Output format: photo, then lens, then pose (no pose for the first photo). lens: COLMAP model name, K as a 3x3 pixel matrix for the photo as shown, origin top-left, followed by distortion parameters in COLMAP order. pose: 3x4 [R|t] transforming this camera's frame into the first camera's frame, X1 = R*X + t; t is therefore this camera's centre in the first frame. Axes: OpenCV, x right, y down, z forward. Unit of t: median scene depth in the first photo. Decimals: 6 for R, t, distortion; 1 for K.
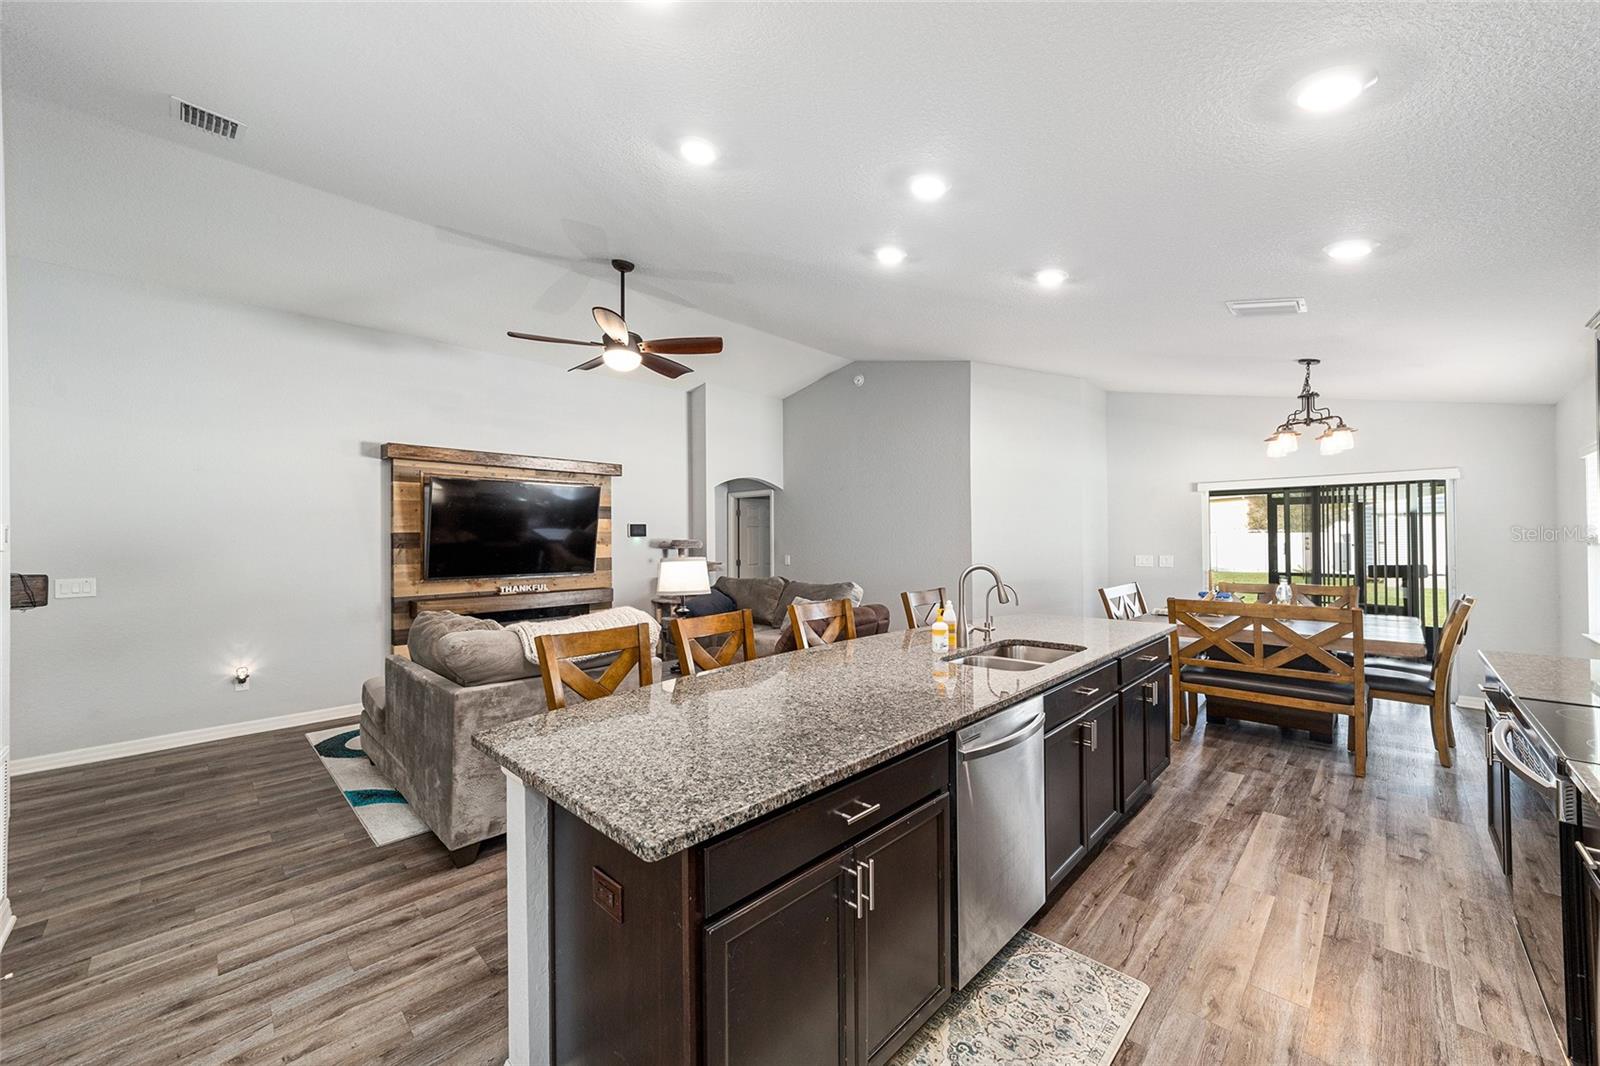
lens RADIAL K [[610.0, 0, 793.8], [0, 610.0, 541.5], [0, 0, 1]] dist [-0.001762, 0.000225]
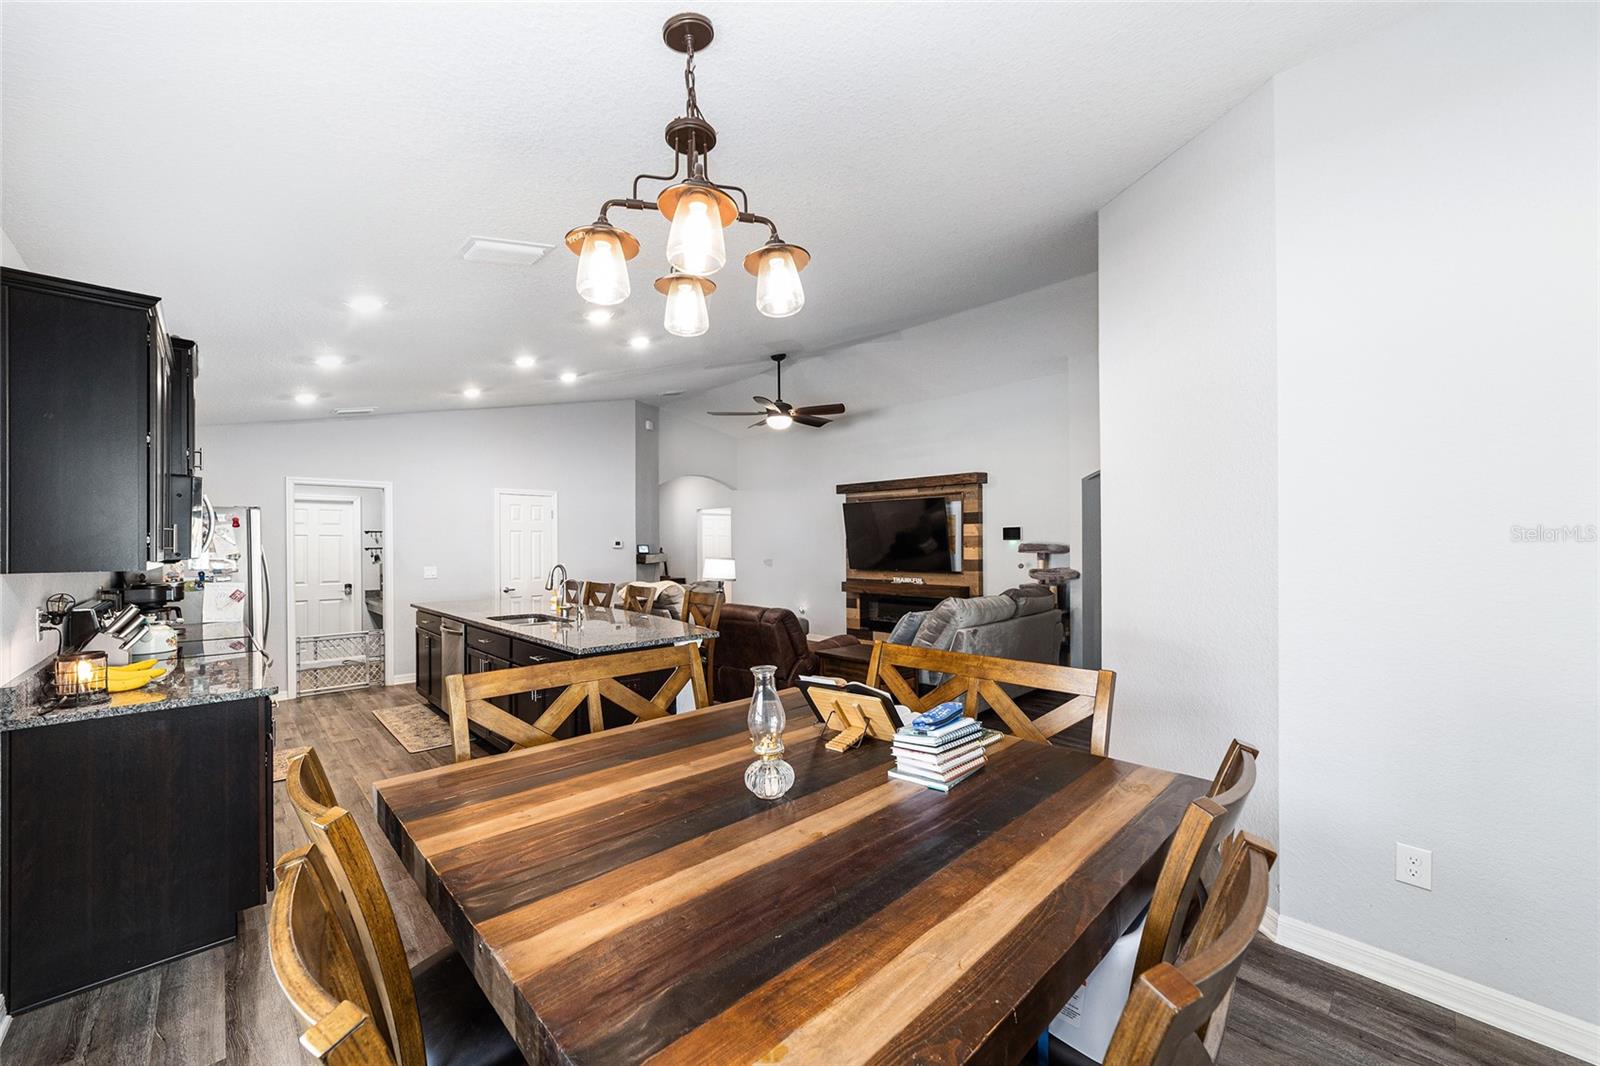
lens RADIAL K [[610.0, 0, 783.5], [0, 610.0, 543.0], [0, 0, 1]] dist [-0.001762, 0.000225]
pose [[-0.043187, 0.005516, -0.999052, 1.135437], [0.002811, 0.999981, 0.005400, -0.014108], [0.999063, -0.002576, -0.043201, 1.018748]]
